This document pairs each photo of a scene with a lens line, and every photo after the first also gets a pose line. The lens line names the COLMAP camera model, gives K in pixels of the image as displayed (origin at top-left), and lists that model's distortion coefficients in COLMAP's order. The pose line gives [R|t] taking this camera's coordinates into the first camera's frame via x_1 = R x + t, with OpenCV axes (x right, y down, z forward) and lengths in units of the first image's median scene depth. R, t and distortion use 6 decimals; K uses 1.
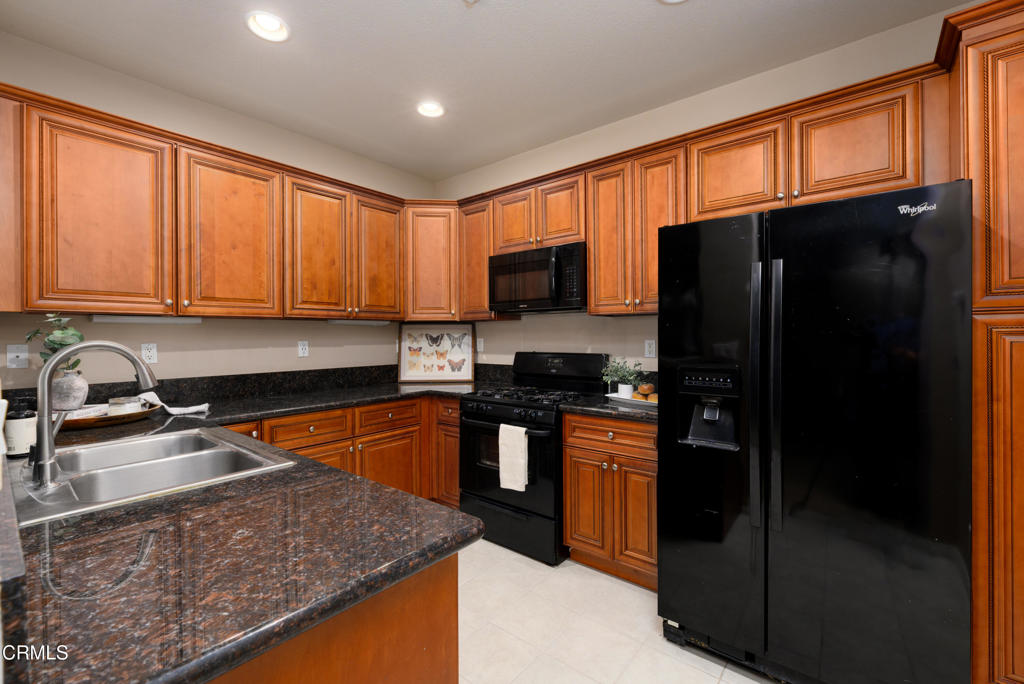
lens RADIAL K [[434.0, 0, 511.9], [0, 434.0, 336.0], [0, 0, 1]] dist [-0.000637, -0.000144]
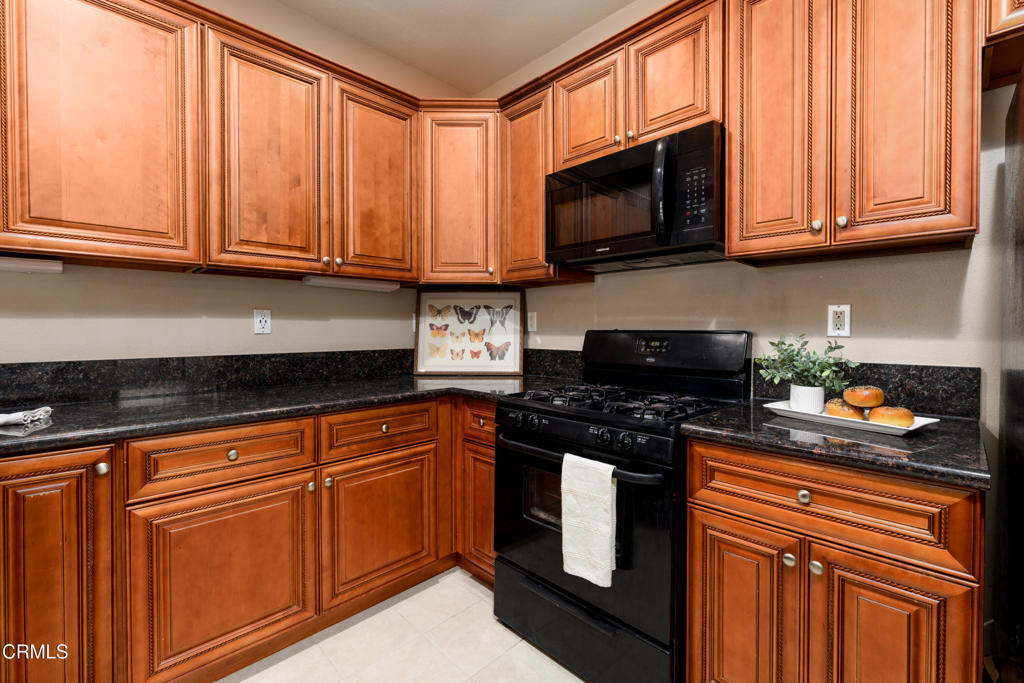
lens RADIAL K [[437.8, 0, 531.6], [0, 437.8, 334.7], [0, 0, 1]] dist [-0.002260, -0.000307]
pose [[0.996392, 0.007855, -0.084506, -0.019335], [-0.006644, 0.999871, 0.014606, 0.038572], [0.084609, -0.013992, 0.996316, 0.388655]]
